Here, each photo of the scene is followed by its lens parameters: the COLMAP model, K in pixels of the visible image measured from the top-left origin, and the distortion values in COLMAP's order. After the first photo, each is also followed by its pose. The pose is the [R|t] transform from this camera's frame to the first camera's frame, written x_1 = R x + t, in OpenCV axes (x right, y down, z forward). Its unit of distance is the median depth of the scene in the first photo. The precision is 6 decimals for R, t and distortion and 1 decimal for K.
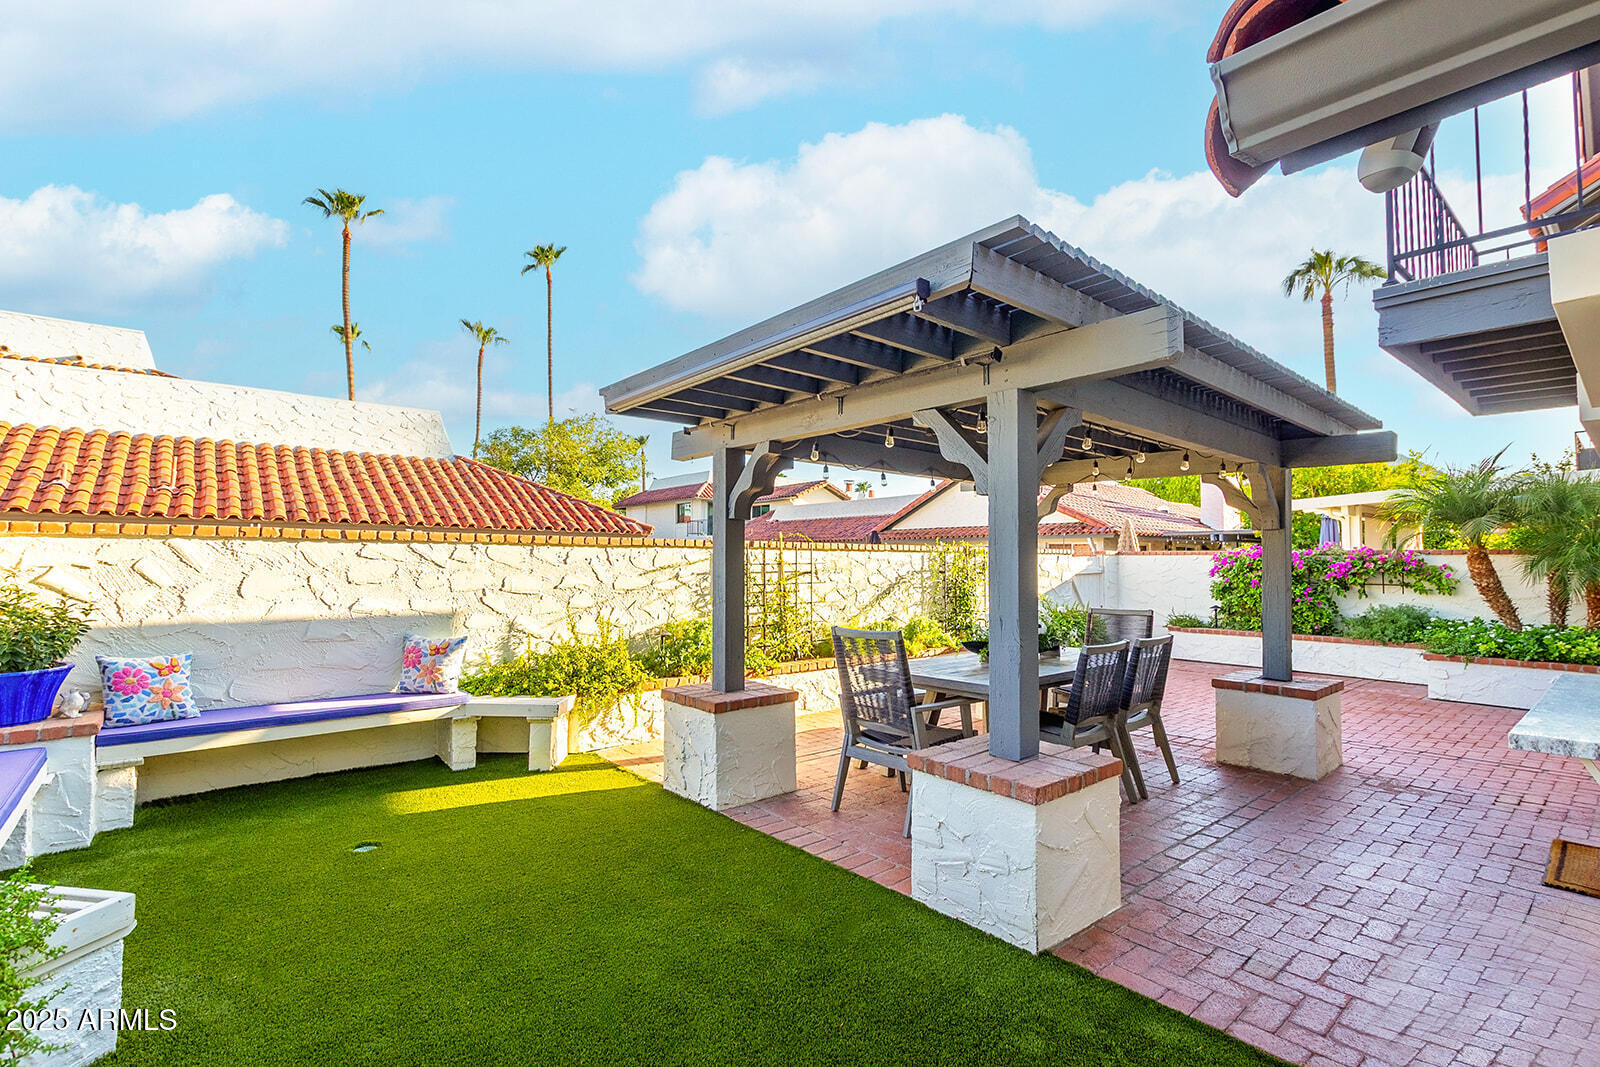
lens RADIAL K [[743.0, 0, 795.9], [0, 743.0, 533.7], [0, 0, 1]] dist [0.012895, 0.000238]
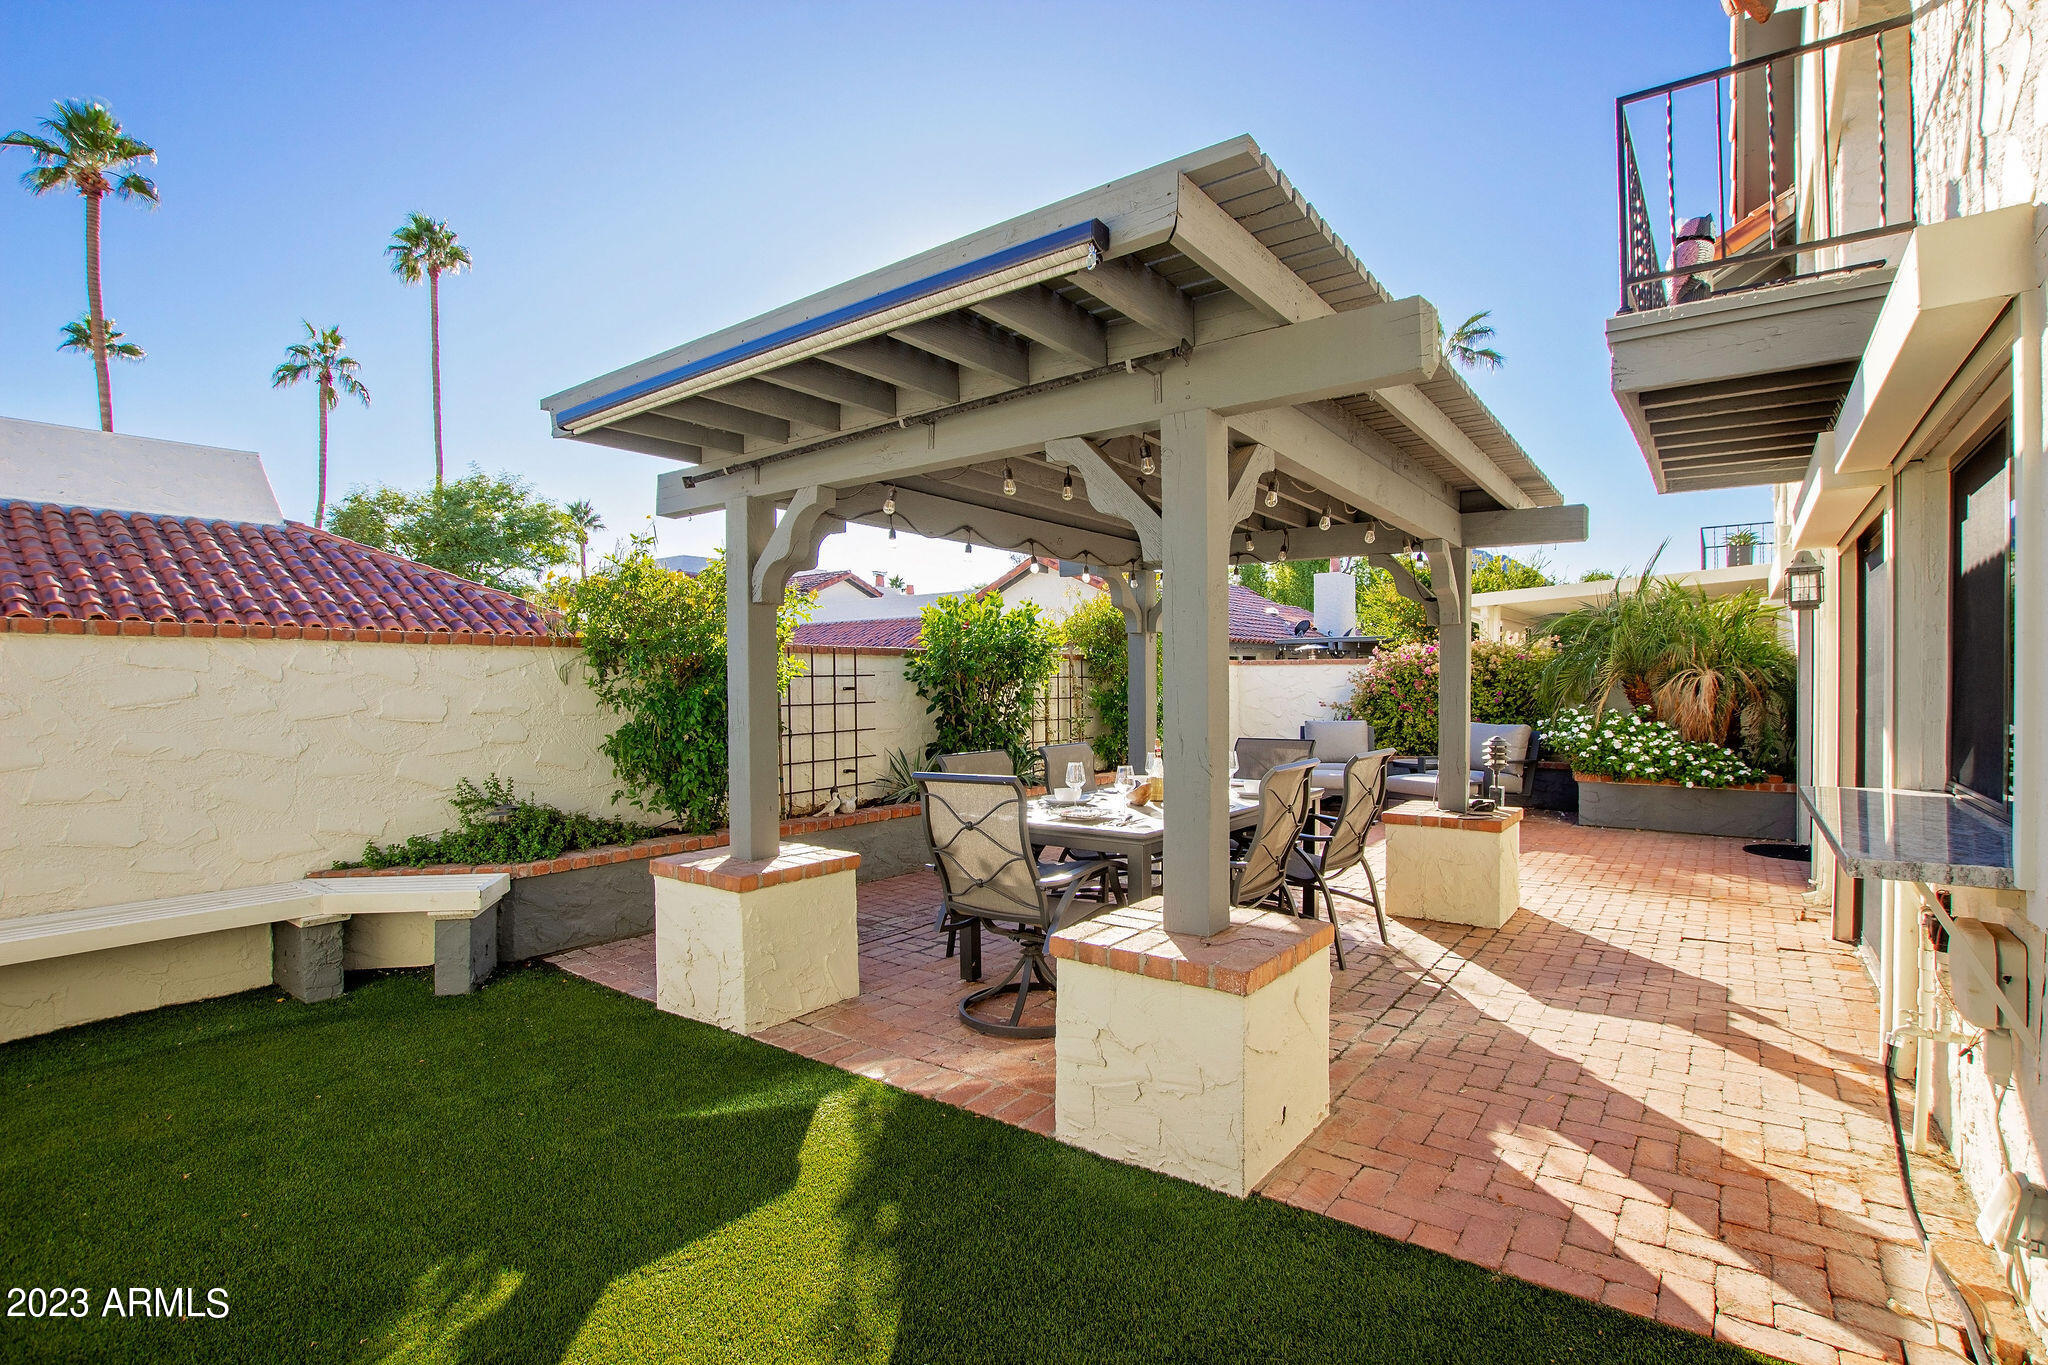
lens RADIAL K [[972.5, 0, 1026.3], [0, 972.5, 694.0], [0, 0, 1]] dist [-0.031270, 0.002390]
pose [[0.973767, -0.010109, 0.227322, -0.064719], [-0.001302, 0.998749, 0.049992, 0.022511], [-0.227543, -0.048976, 0.972536, 0.121327]]
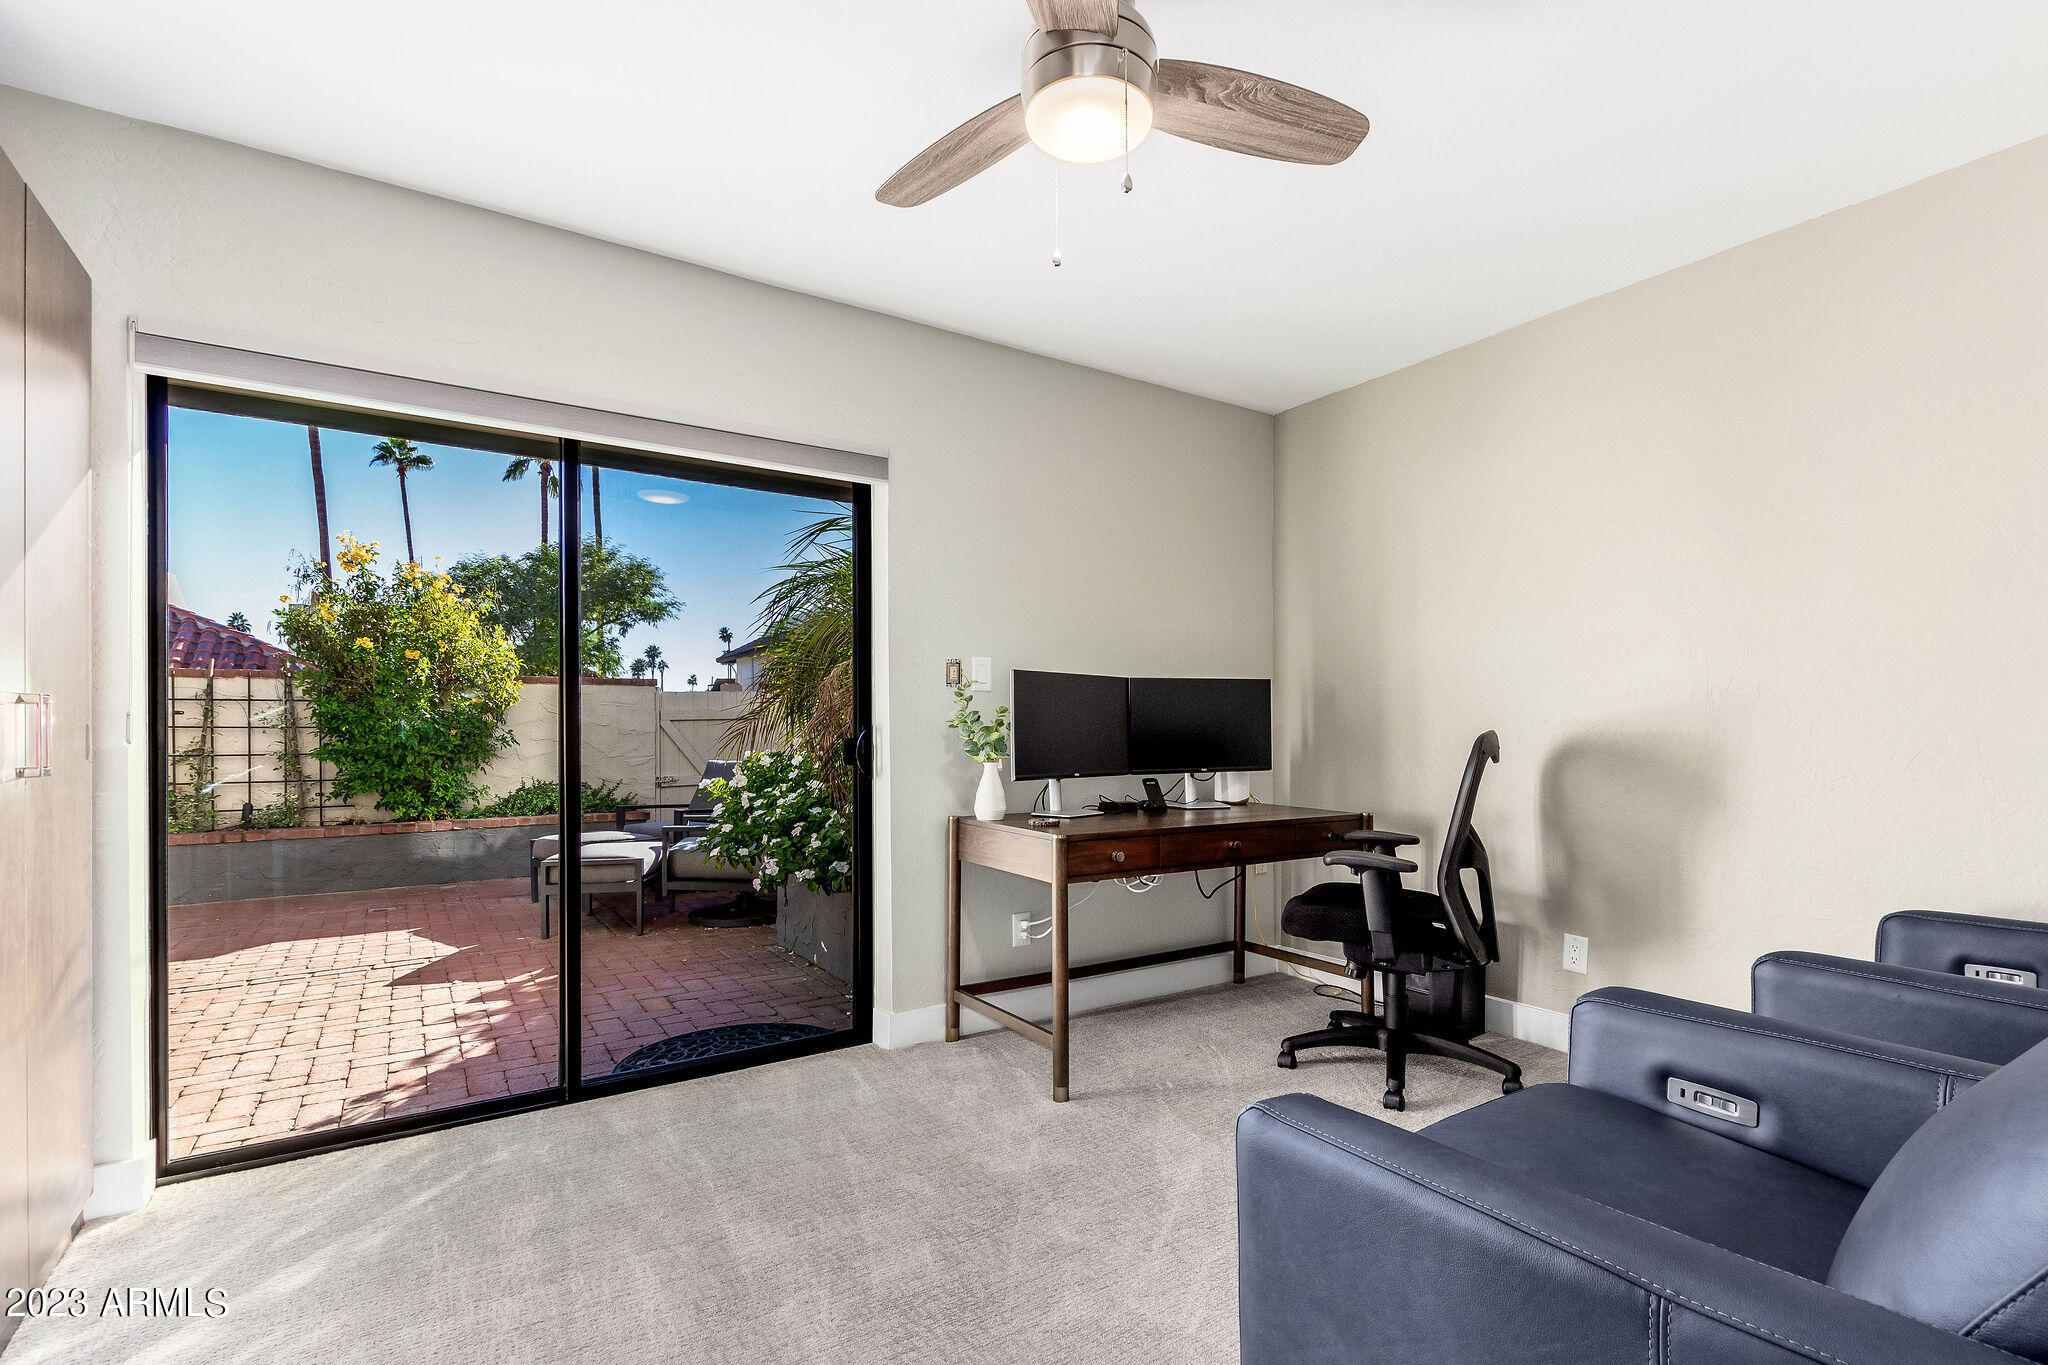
lens RADIAL K [[934.5, 0, 1074.0], [0, 934.5, 735.5], [0, 0, 1]] dist [0.004300, -0.001404]
pose [[0.996299, -0.013546, -0.084880, 2.417034], [0.016548, 0.999258, 0.034768, 0.139345], [0.084346, -0.036044, 0.995784, 0.850226]]
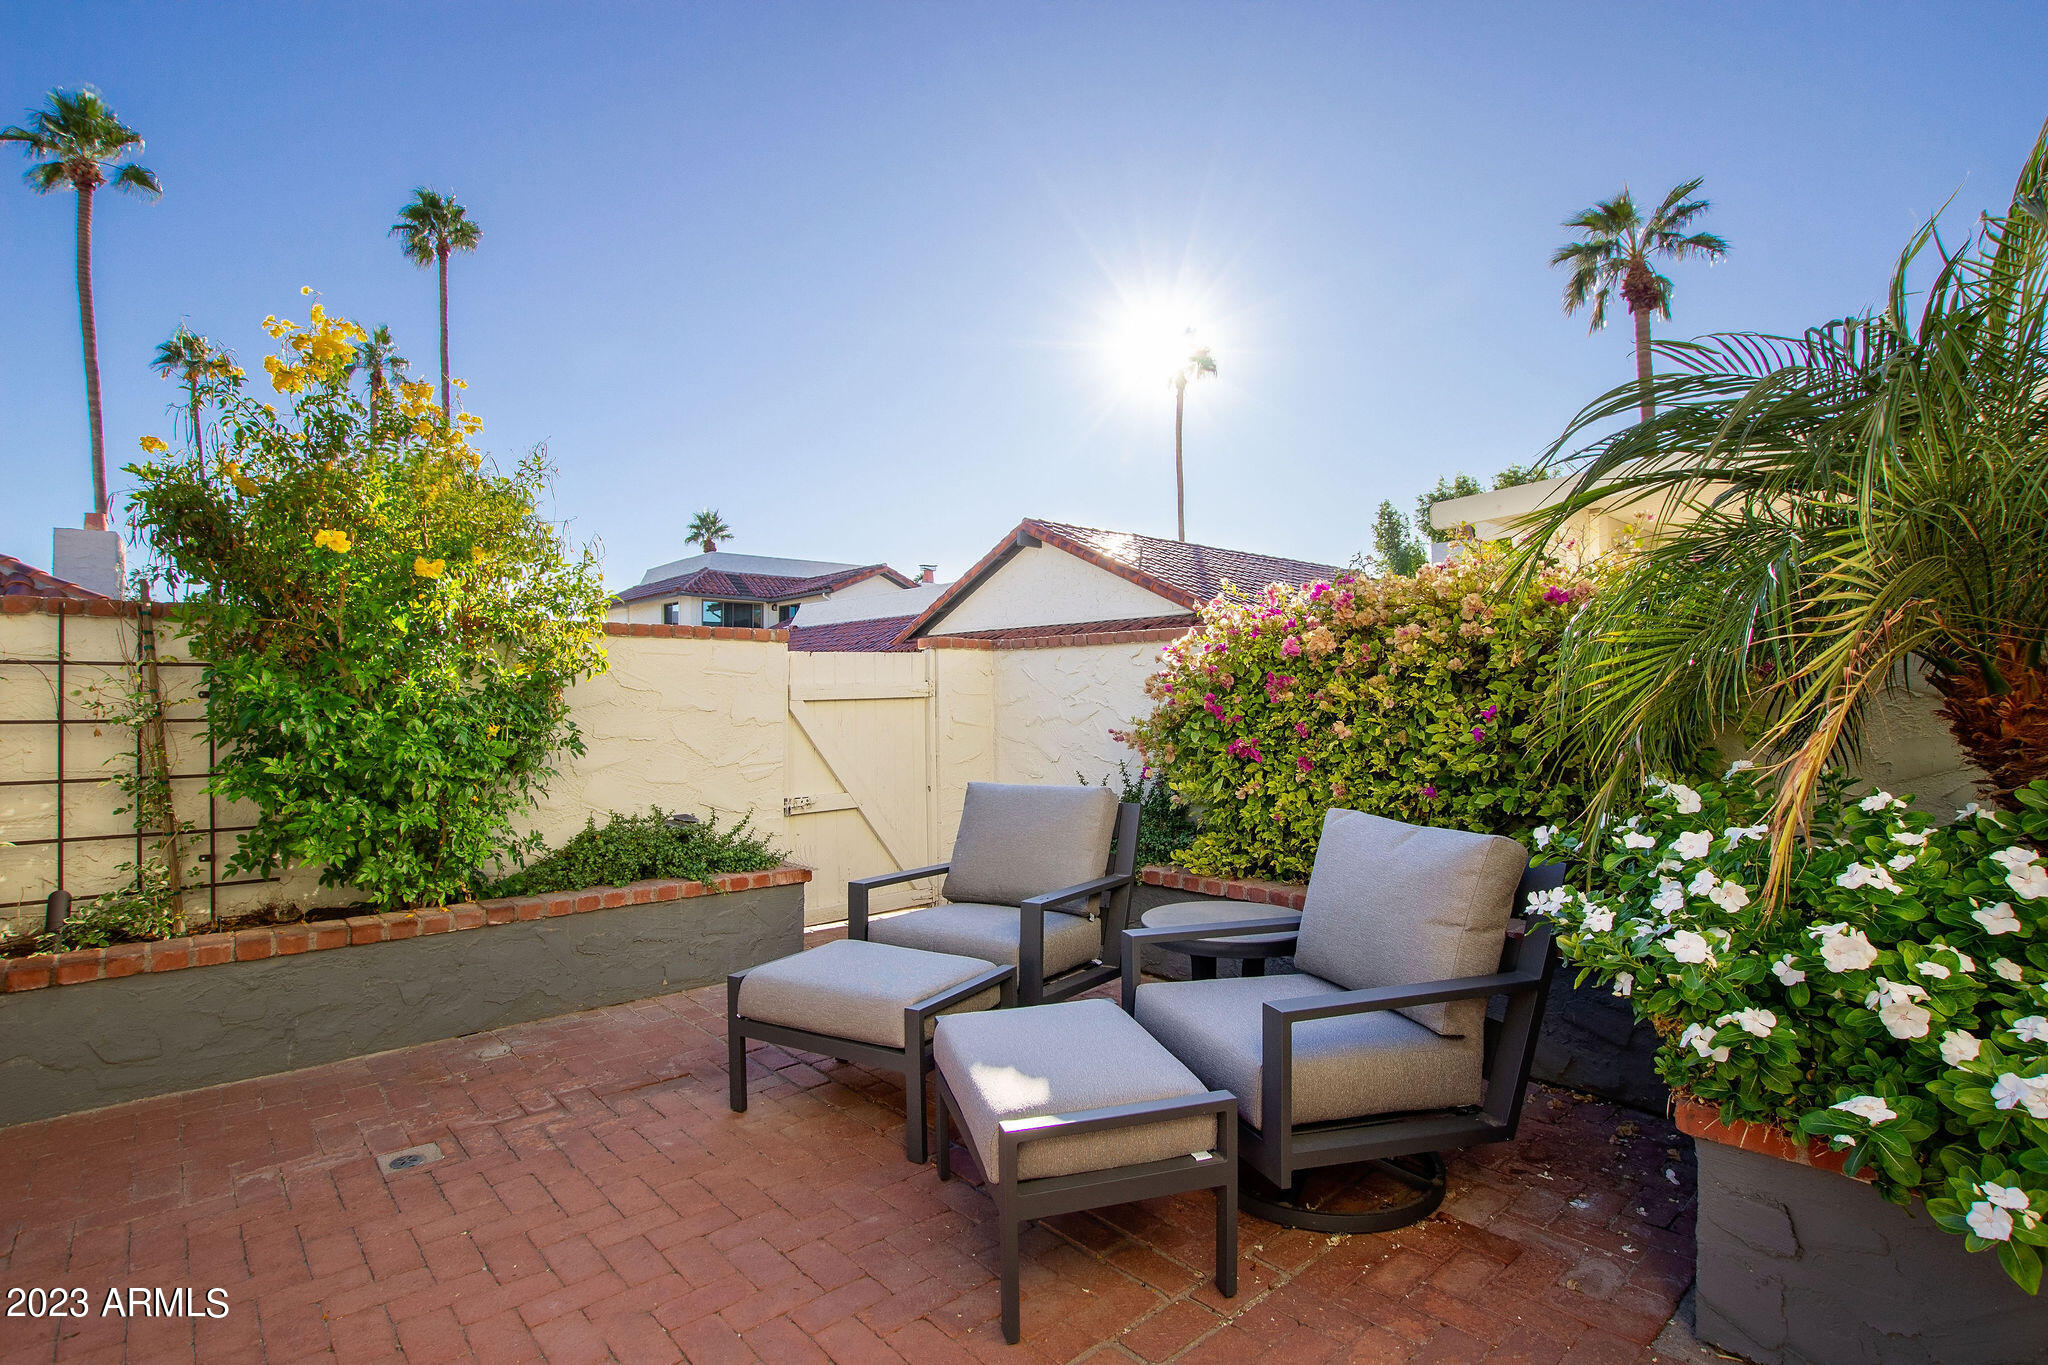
lens RADIAL K [[972.5, 0, 1046.7], [0, 972.5, 692.4], [0, 0, 1]] dist [-0.031270, 0.002390]
pose [[0.999133, -0.006307, 0.041141, 1.483548], [0.004963, 0.999453, 0.032687, 0.109156], [-0.041325, -0.032454, 0.998619, 1.677333]]
